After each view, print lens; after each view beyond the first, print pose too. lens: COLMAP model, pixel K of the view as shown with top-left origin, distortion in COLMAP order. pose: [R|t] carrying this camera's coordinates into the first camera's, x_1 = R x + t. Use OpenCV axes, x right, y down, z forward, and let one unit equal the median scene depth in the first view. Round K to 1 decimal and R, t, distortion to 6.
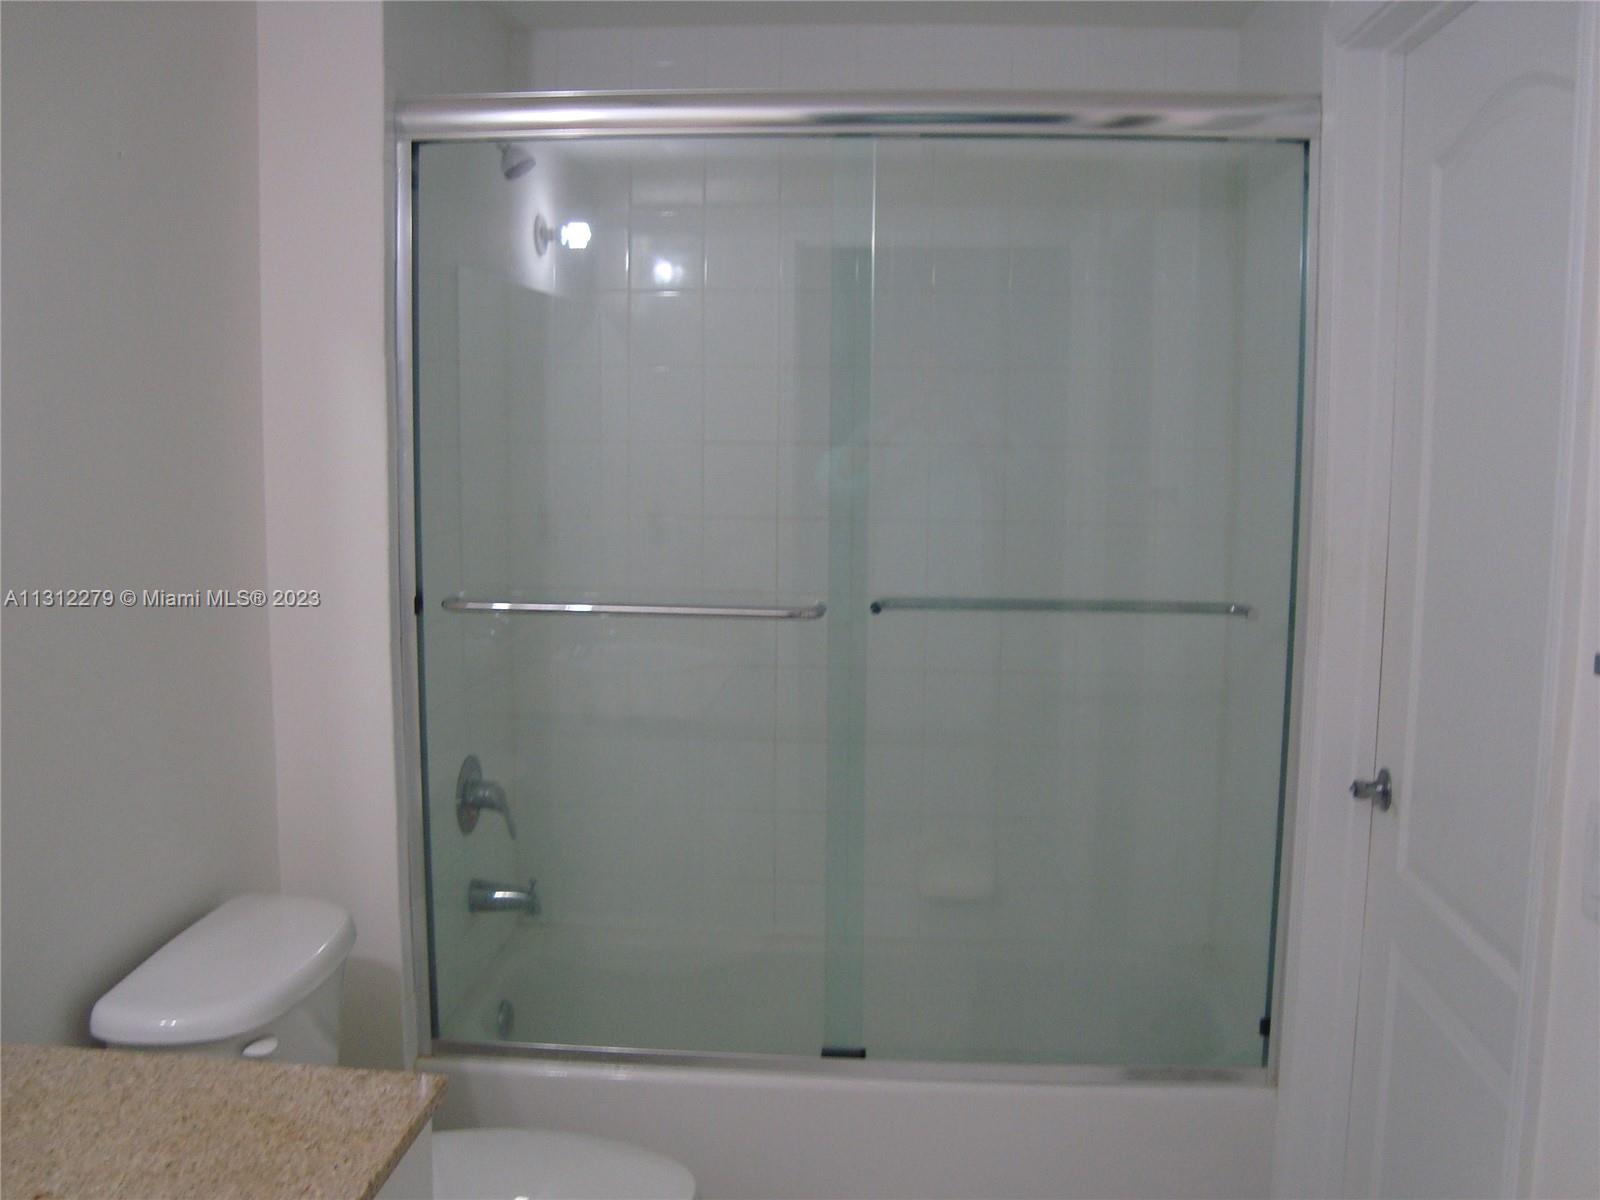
lens RADIAL K [[1531.1, 0, 800.0], [0, 1531.1, 600.0], [0, 0, 1]] dist [-0.211085, 0.237560]
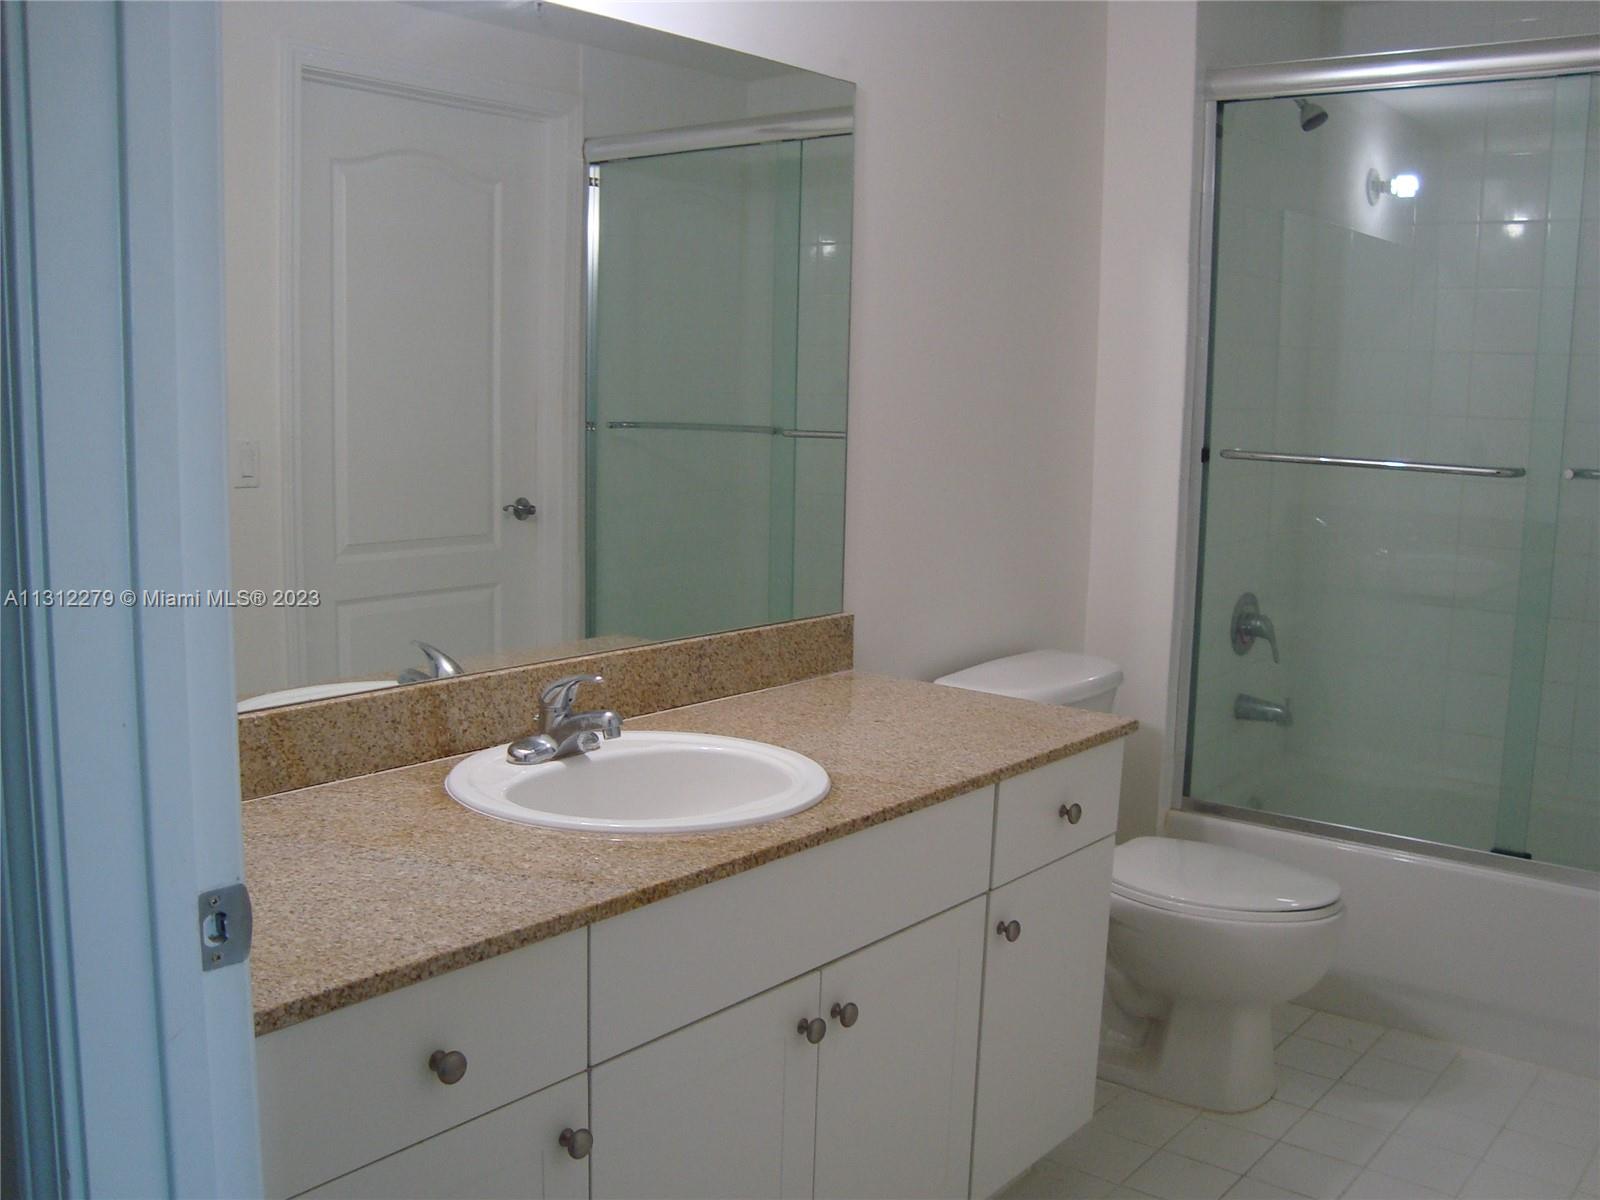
lens RADIAL K [[1531.1, 0, 800.0], [0, 1531.1, 600.0], [0, 0, 1]] dist [-0.211085, 0.237560]
pose [[0.821057, 0.086275, -0.564289, 0.179790], [-0.084566, 0.995989, 0.029233, 0.104315], [0.564547, 0.023718, 0.825060, -0.234090]]
